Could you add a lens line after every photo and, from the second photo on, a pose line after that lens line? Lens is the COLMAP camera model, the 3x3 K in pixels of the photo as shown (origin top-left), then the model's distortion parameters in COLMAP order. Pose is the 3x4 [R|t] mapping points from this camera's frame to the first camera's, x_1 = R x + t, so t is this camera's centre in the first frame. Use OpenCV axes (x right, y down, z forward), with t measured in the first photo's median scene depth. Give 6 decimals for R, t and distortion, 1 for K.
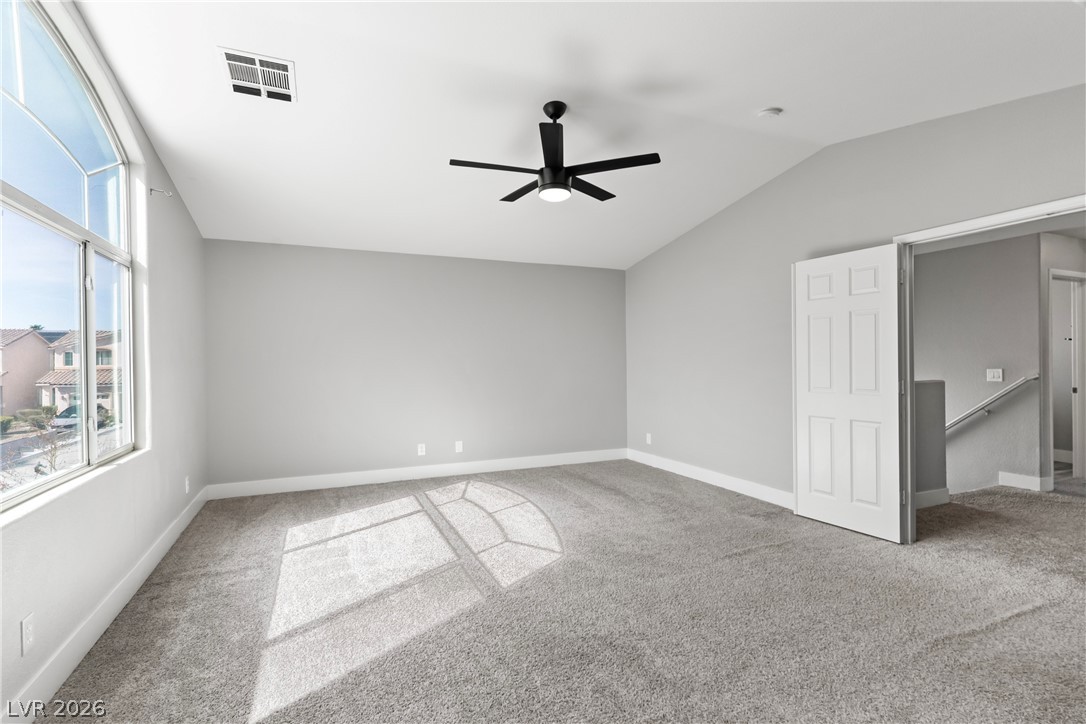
lens RADIAL K [[520.2, 0, 542.7], [0, 520.2, 360.3], [0, 0, 1]] dist [0.007064, 0.000048]
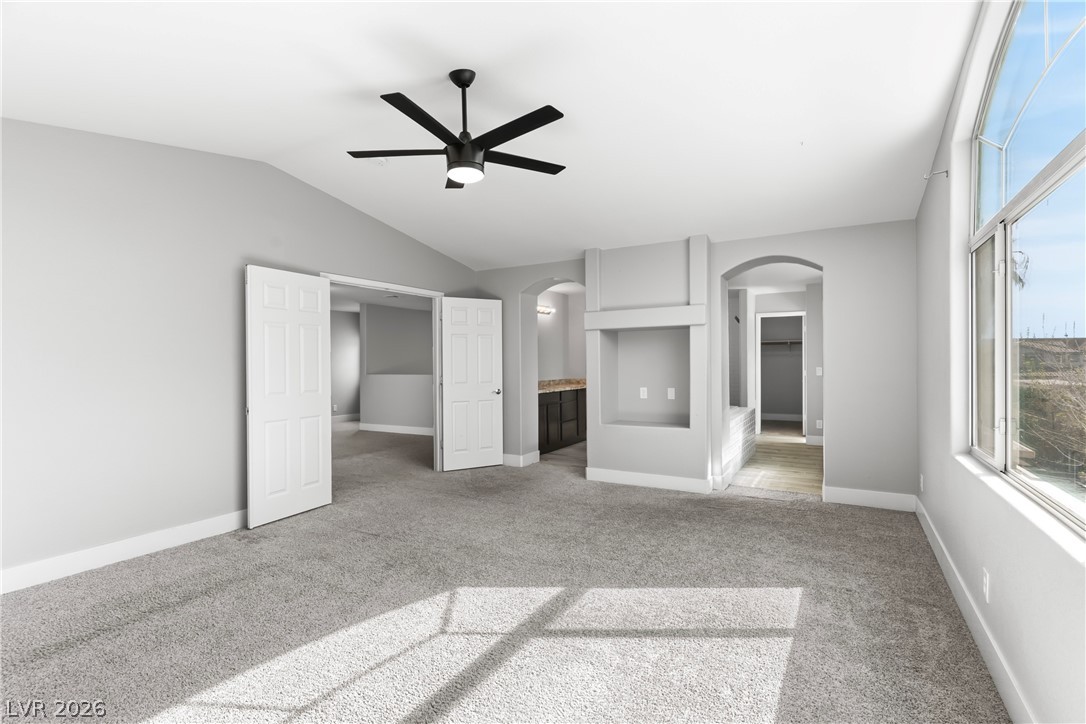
lens RADIAL K [[520.2, 0, 542.3], [0, 520.2, 366.8], [0, 0, 1]] dist [0.007064, 0.000048]
pose [[-0.596515, 0.013399, 0.802490, -0.692937], [0.017763, 0.999836, -0.003491, 0.014036], [-0.802405, 0.012172, -0.596655, 1.310679]]
